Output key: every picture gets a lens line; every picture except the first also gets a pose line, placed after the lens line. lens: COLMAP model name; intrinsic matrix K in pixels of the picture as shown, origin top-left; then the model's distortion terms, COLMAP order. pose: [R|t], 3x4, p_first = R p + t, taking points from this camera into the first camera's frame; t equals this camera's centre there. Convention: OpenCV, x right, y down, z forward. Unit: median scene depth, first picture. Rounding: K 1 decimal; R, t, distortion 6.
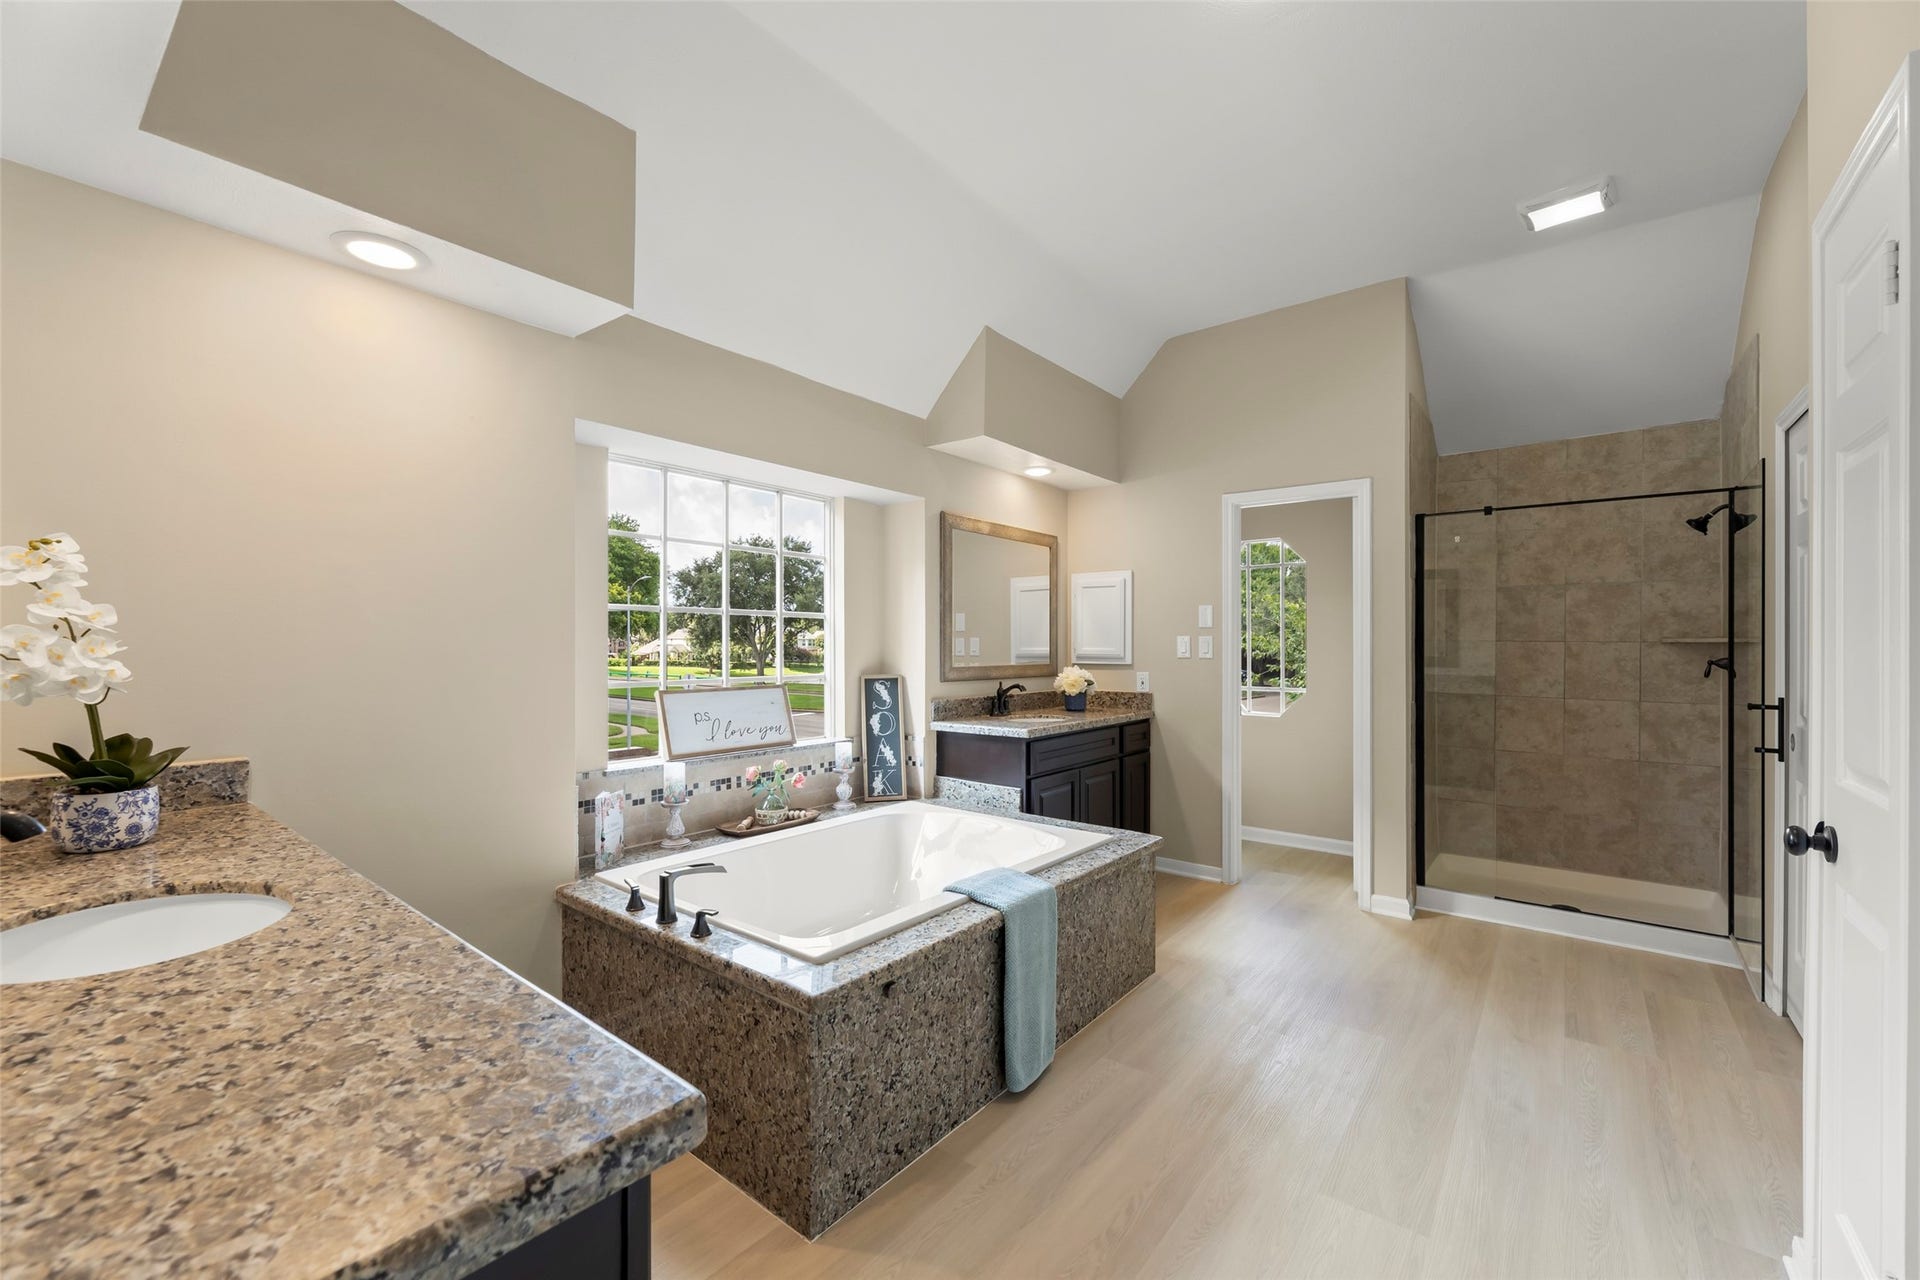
lens RADIAL K [[780.3, 0, 945.5], [0, 780.3, 646.2], [0, 0, 1]] dist [-0.000126, 0.000142]
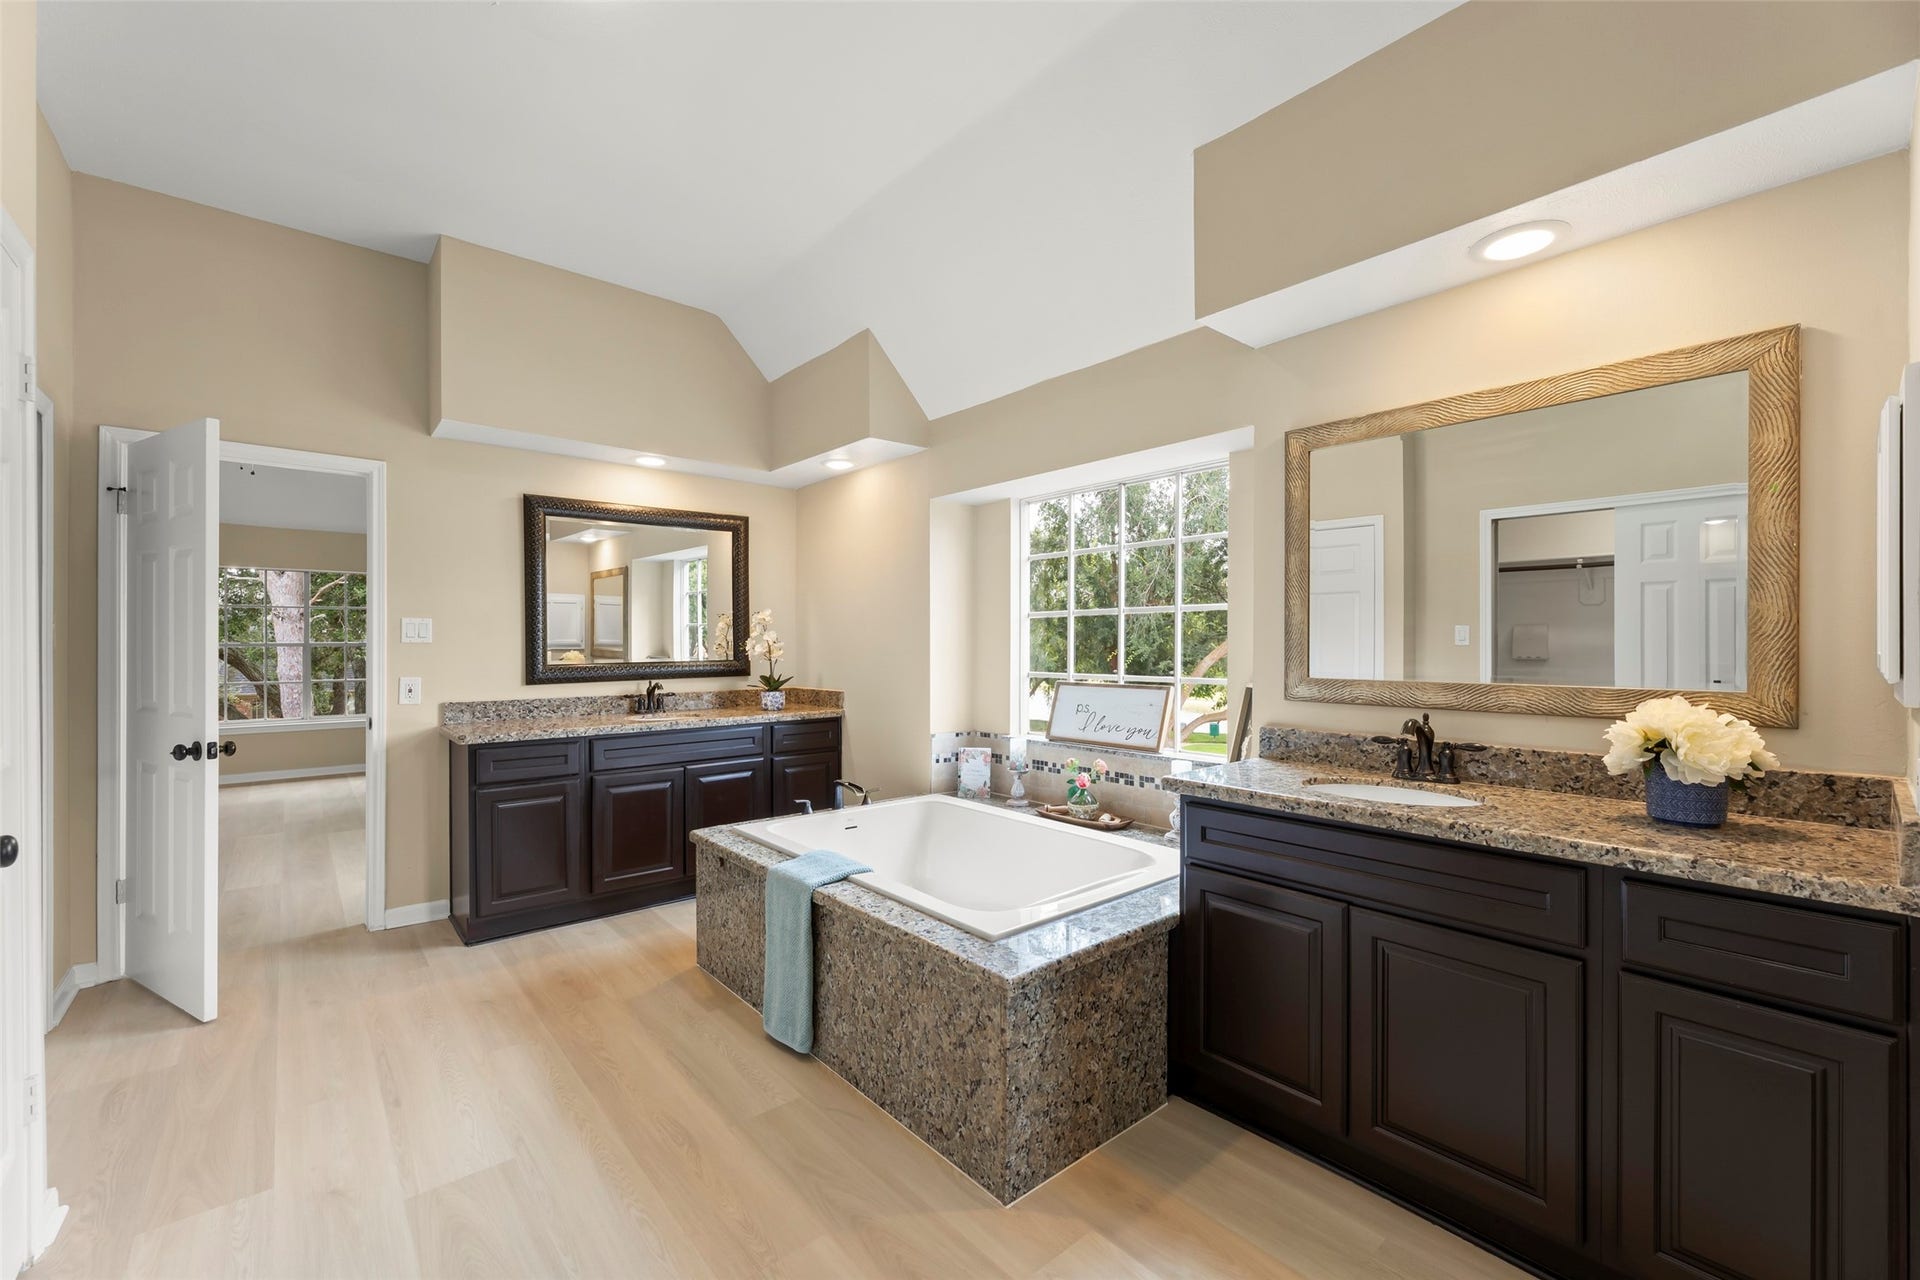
lens RADIAL K [[780.3, 0, 943.8], [0, 780.3, 643.3], [0, 0, 1]] dist [-0.000126, 0.000142]
pose [[-0.187970, -0.000754, -0.982175, 0.800530], [0.001522, 0.999998, -0.001059, -0.000434], [0.982174, -0.001693, -0.187968, 1.002100]]
